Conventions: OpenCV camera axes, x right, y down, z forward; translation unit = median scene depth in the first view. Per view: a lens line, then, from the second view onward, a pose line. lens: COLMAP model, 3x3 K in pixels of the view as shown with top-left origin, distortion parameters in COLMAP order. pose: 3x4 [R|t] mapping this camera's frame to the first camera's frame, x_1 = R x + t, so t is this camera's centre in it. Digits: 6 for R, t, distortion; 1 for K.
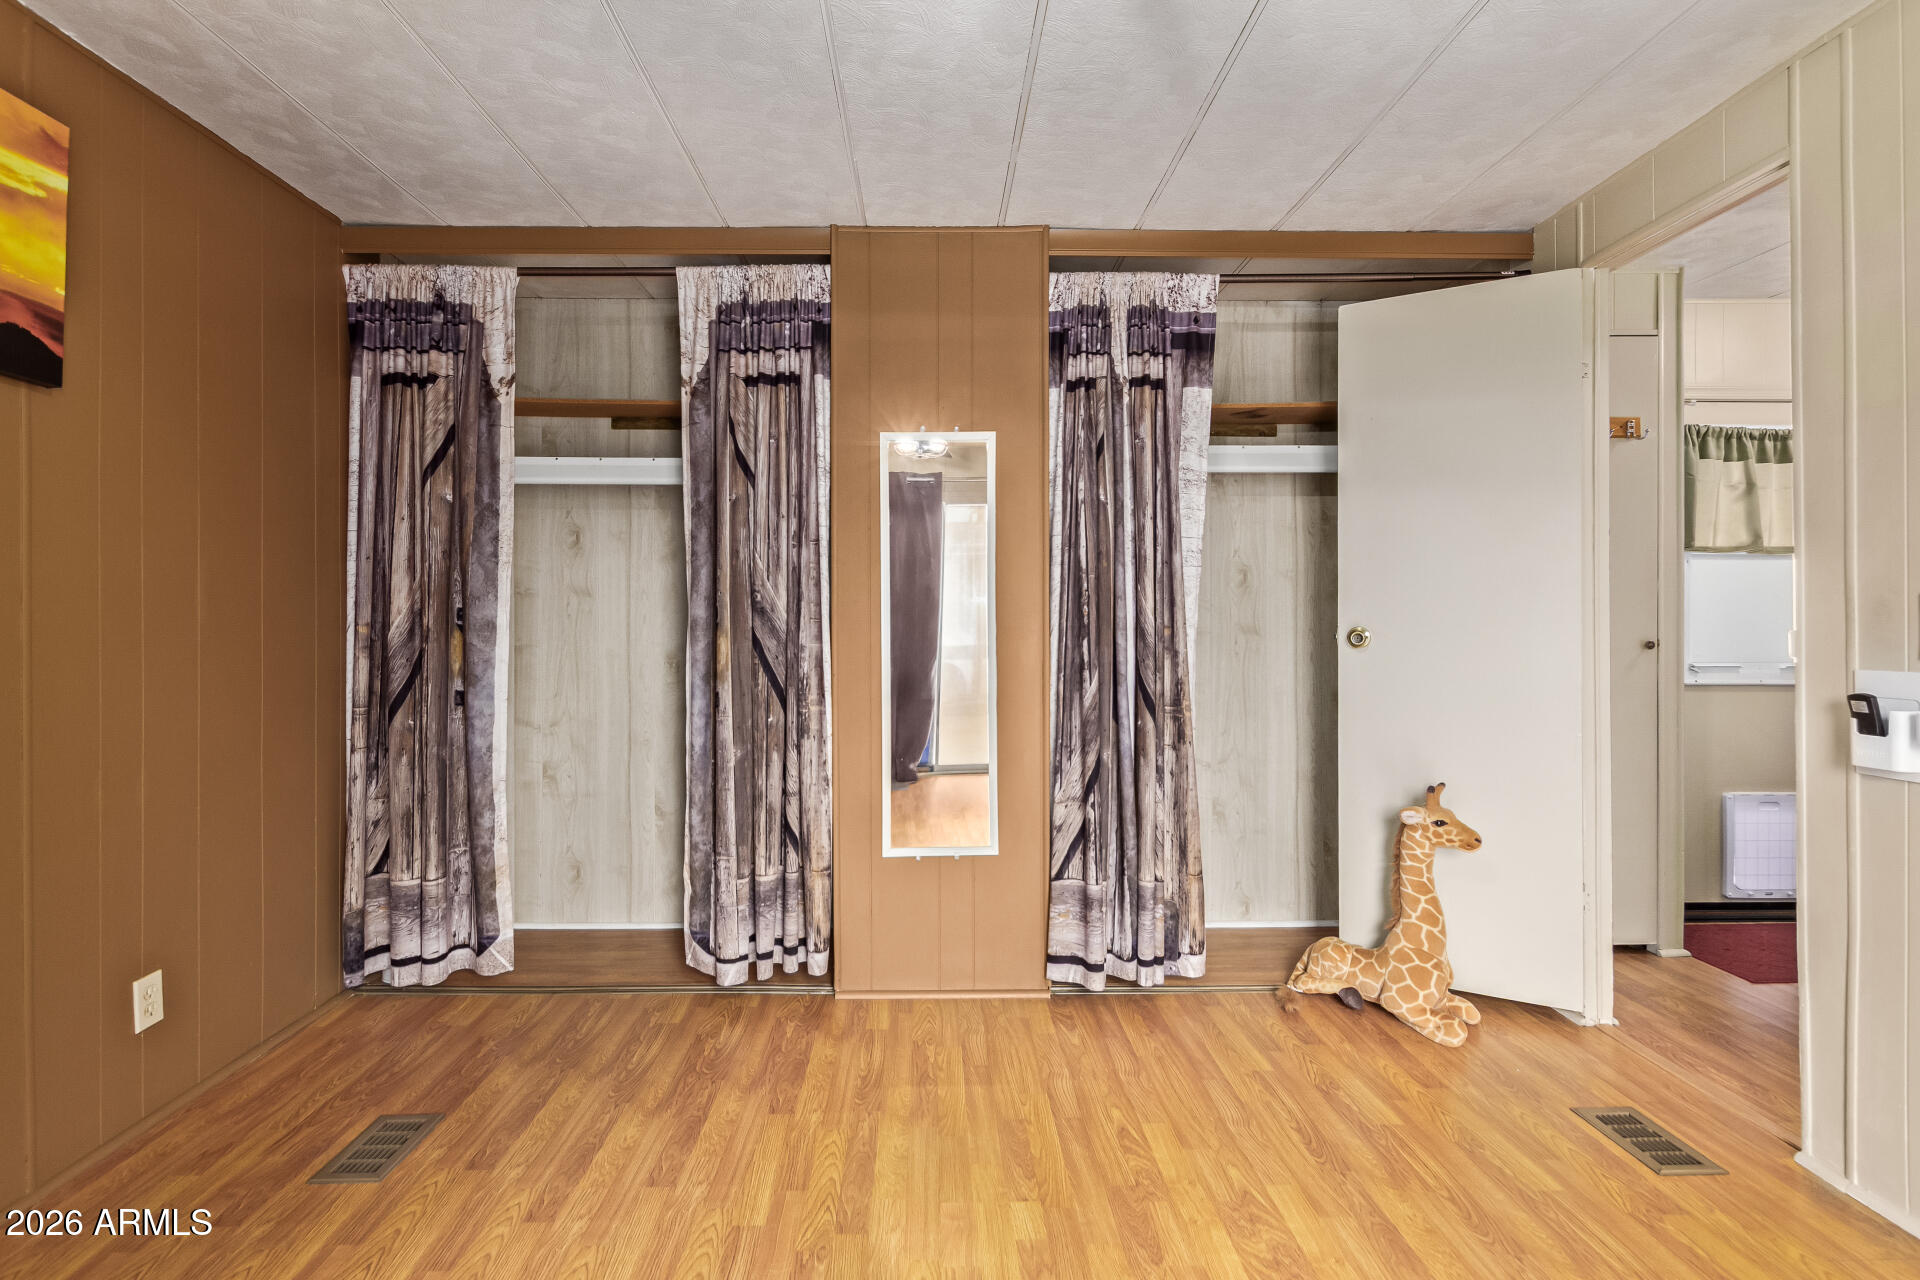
lens RADIAL K [[885.6, 0, 950.6], [0, 885.6, 623.6], [0, 0, 1]] dist [-0.010337, 0.001346]
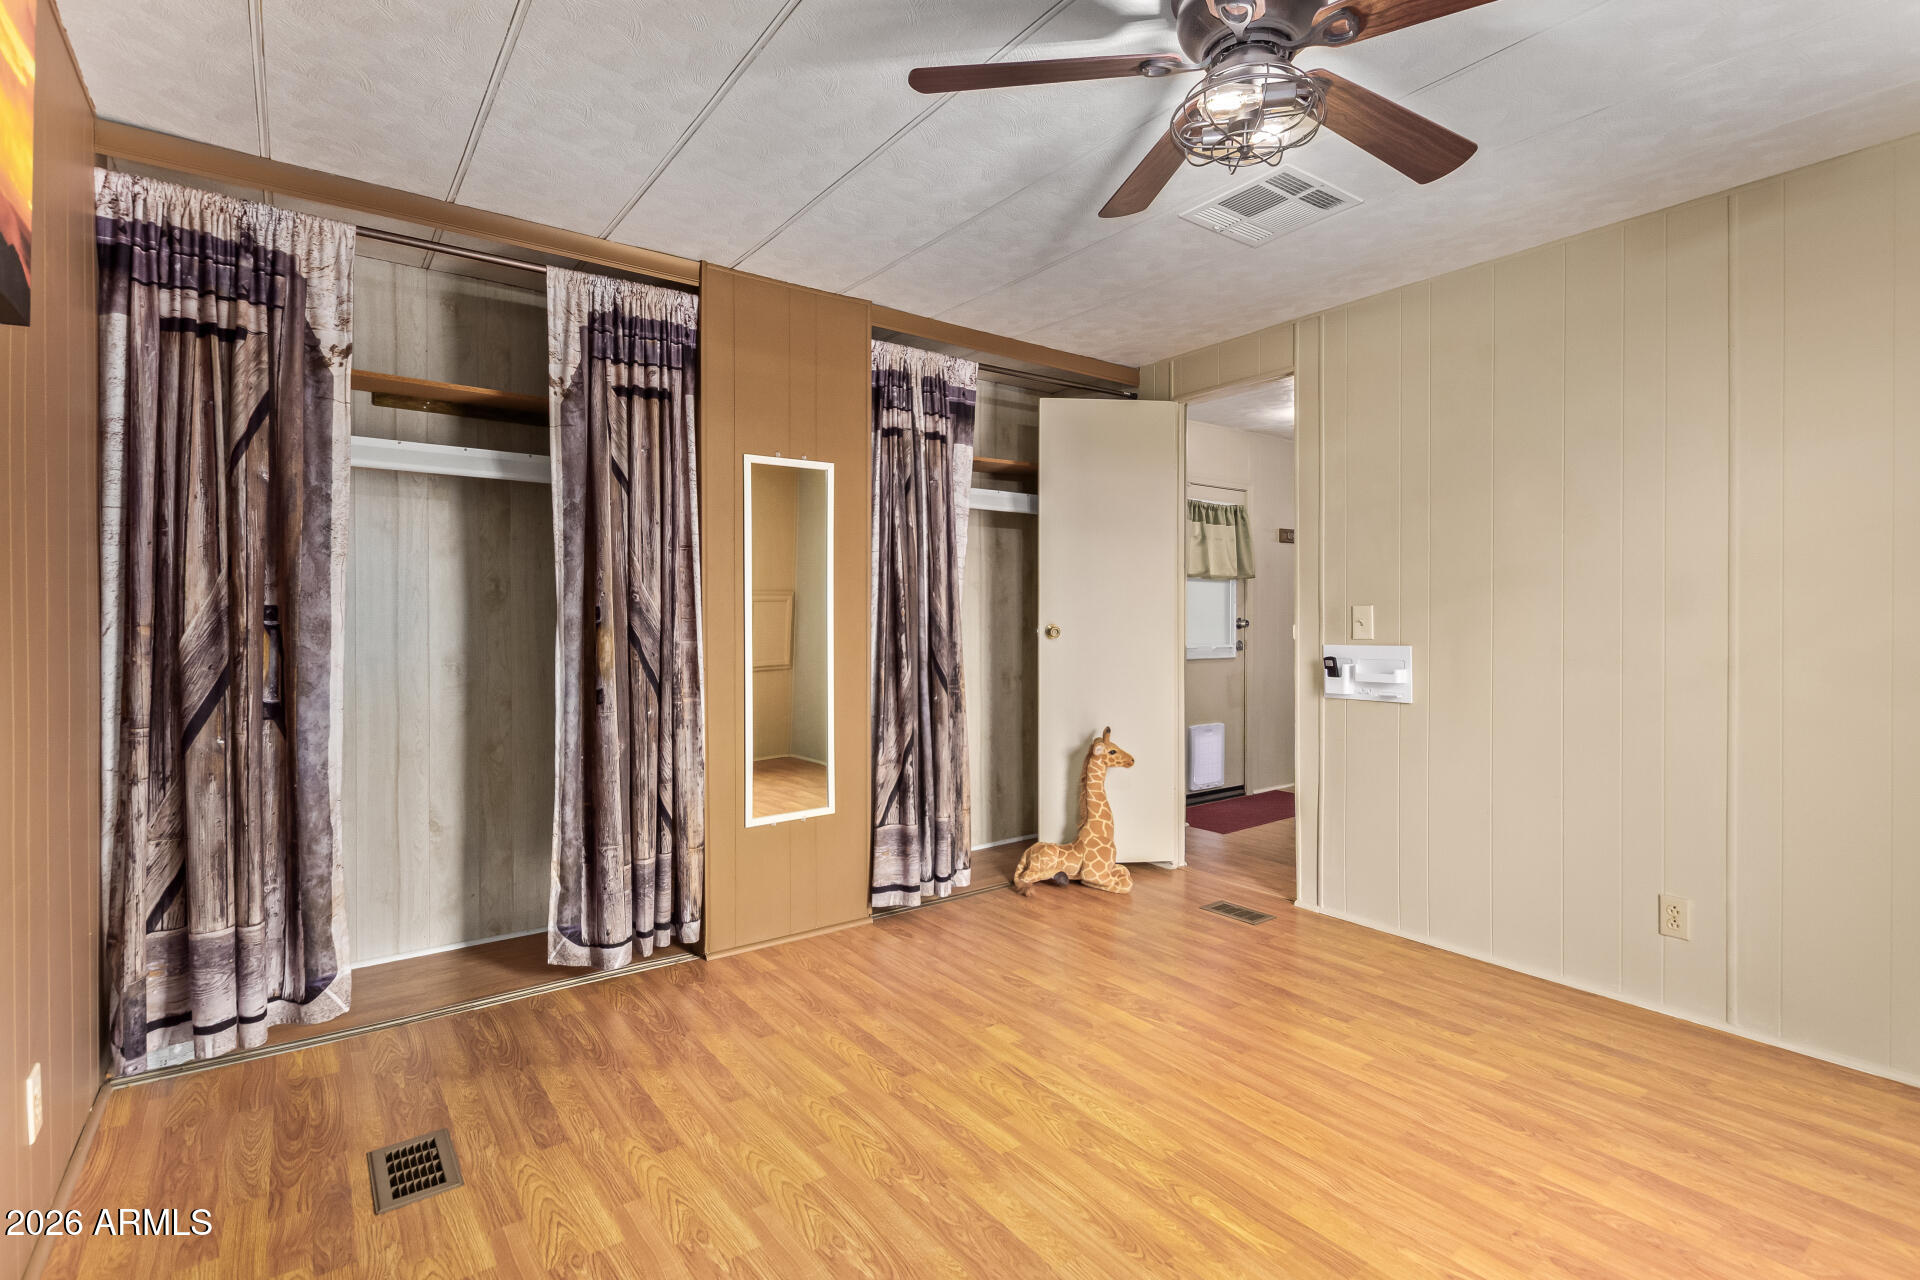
lens RADIAL K [[885.6, 0, 968.3], [0, 885.6, 633.2], [0, 0, 1]] dist [-0.010337, 0.001346]
pose [[0.810193, -0.009406, 0.586088, -0.513444], [0.002944, 0.999924, 0.011977, 0.000682], [-0.586156, -0.007978, 0.810159, -0.089163]]
